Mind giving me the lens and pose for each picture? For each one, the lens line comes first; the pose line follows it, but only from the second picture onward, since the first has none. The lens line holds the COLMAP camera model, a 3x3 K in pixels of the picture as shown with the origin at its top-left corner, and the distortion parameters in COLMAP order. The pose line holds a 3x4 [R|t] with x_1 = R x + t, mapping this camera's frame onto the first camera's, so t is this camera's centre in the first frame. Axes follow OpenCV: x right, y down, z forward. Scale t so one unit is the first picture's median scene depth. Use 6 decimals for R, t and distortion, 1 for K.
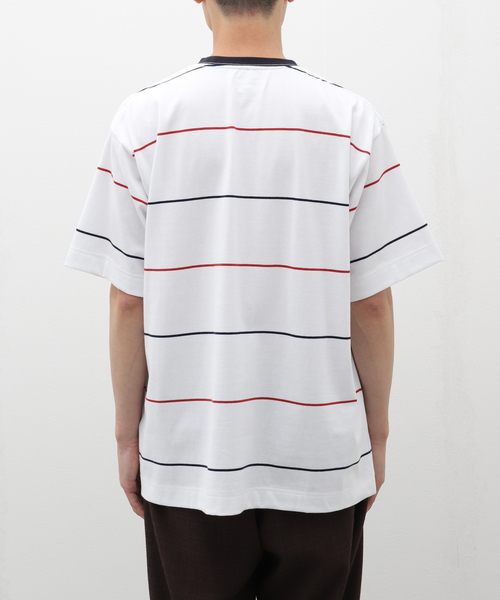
lens RADIAL K [[1326.4, 0, 250.8], [0, 1326.4, 301.1], [0, 0, 1]] dist [-0.032719, 0.000000]
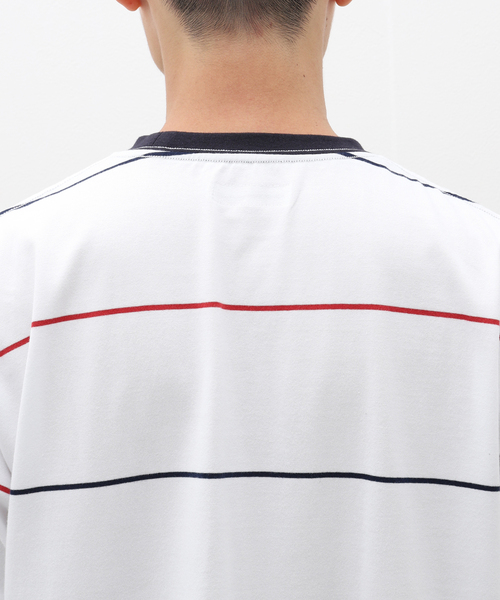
lens RADIAL K [[1326.4, 0, 249.5], [0, 1326.4, 298.9], [0, 0, 1]] dist [-0.032719, 0.000000]
pose [[0.999693, -0.014992, 0.019739, -0.011012], [0.015819, 0.998975, -0.042410, -0.114339], [-0.019083, 0.042709, 0.998905, 0.585236]]
